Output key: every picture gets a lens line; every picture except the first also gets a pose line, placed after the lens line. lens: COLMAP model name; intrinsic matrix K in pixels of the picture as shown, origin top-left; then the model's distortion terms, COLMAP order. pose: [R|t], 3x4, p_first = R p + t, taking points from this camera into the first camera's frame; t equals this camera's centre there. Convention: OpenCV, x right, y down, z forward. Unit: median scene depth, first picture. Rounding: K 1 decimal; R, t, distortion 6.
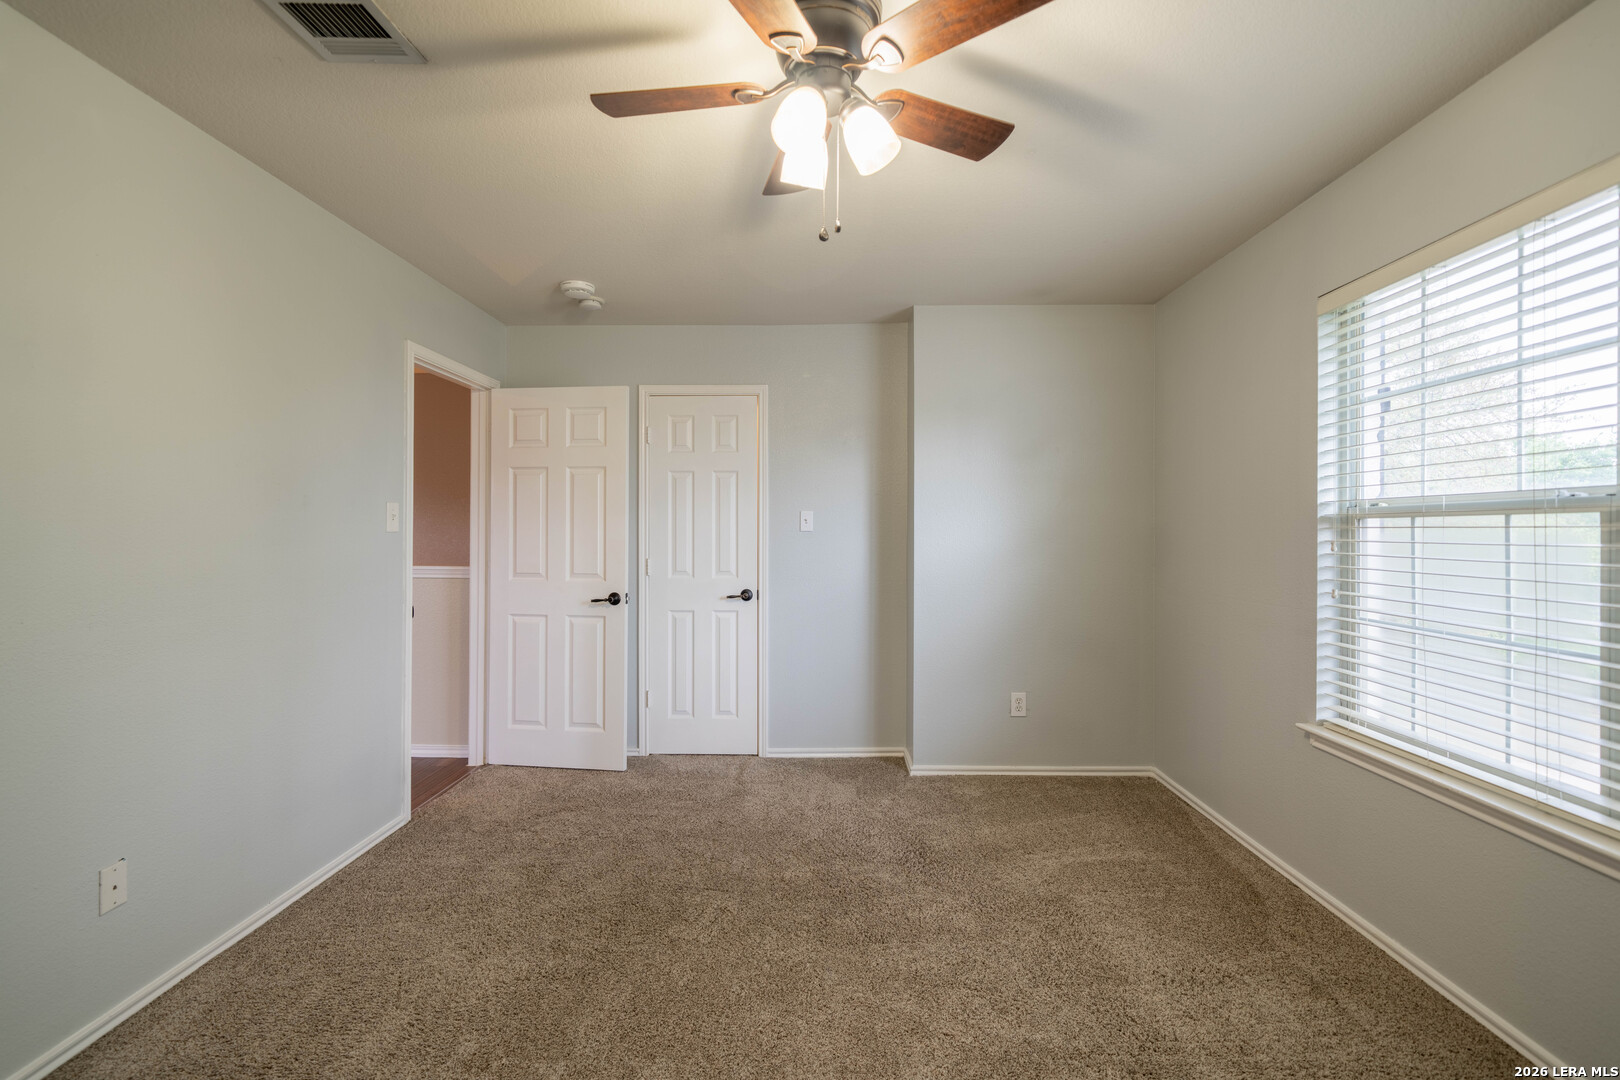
lens RADIAL K [[746.4, 0, 808.8], [0, 746.4, 526.4], [0, 0, 1]] dist [0.002070, -0.000043]
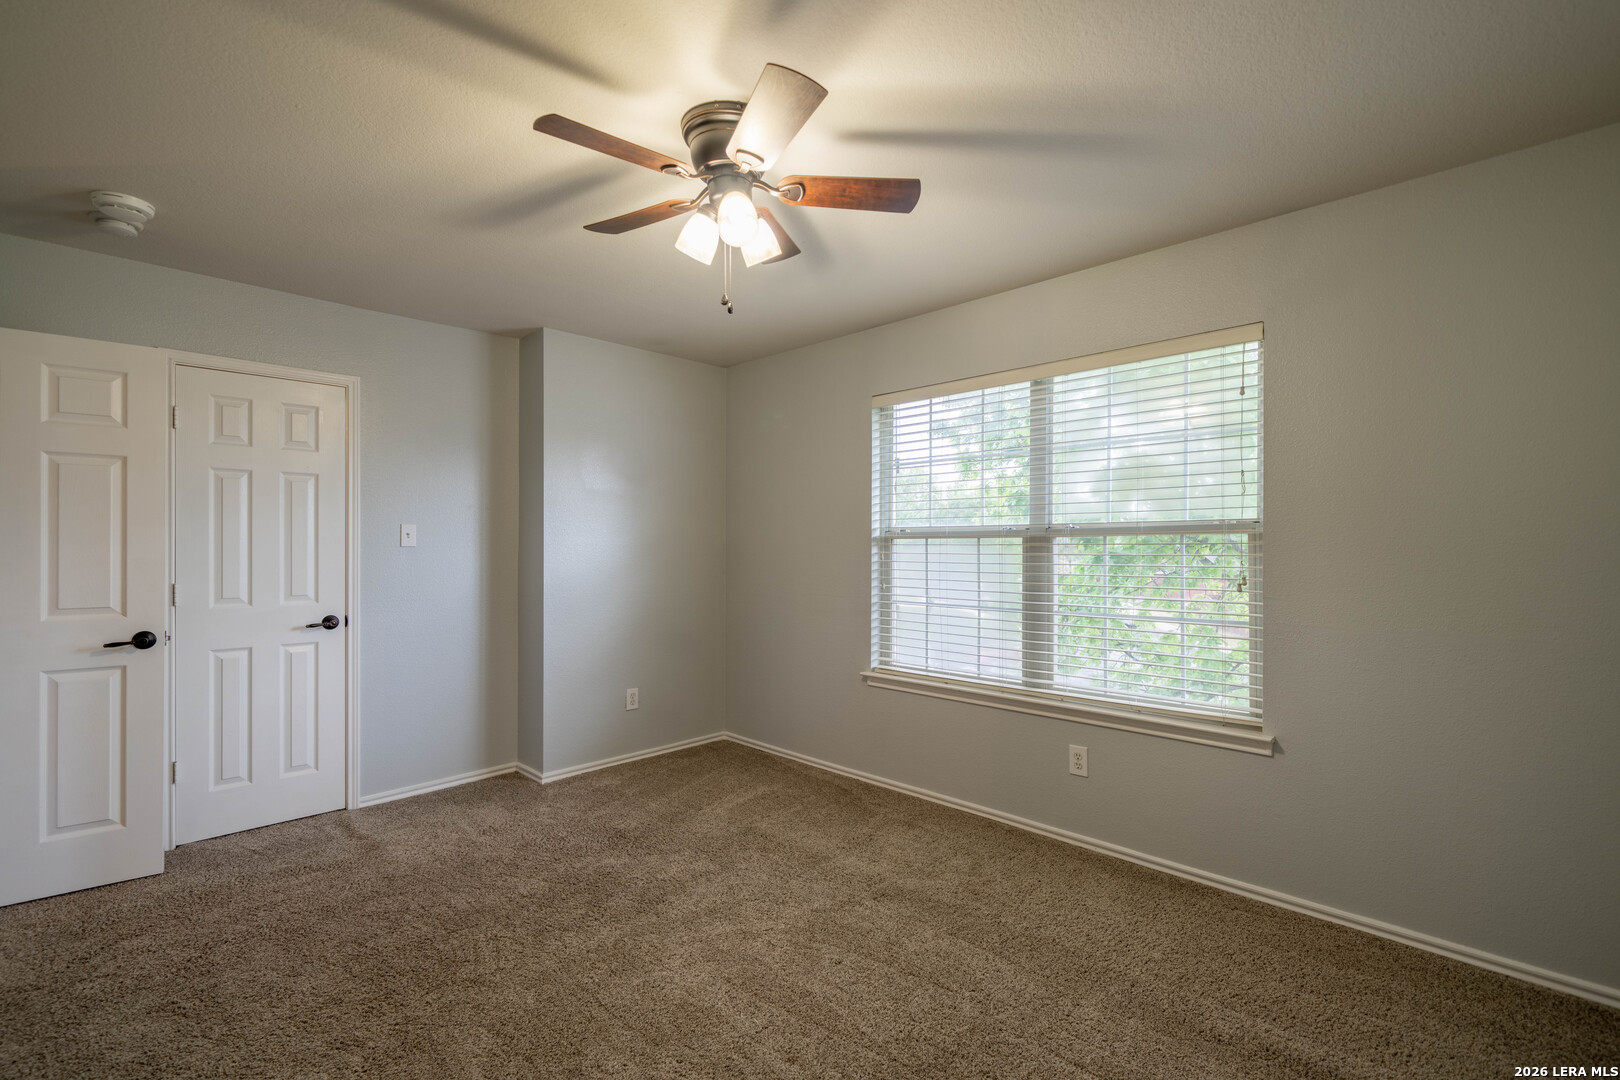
lens RADIAL K [[746.4, 0, 821.6], [0, 746.4, 542.1], [0, 0, 1]] dist [0.002070, -0.000043]
pose [[0.667815, 0.004034, 0.744317, -0.422573], [-0.005342, 0.999986, -0.000627, -0.001471], [-0.744309, -0.003557, 0.667826, 0.030308]]
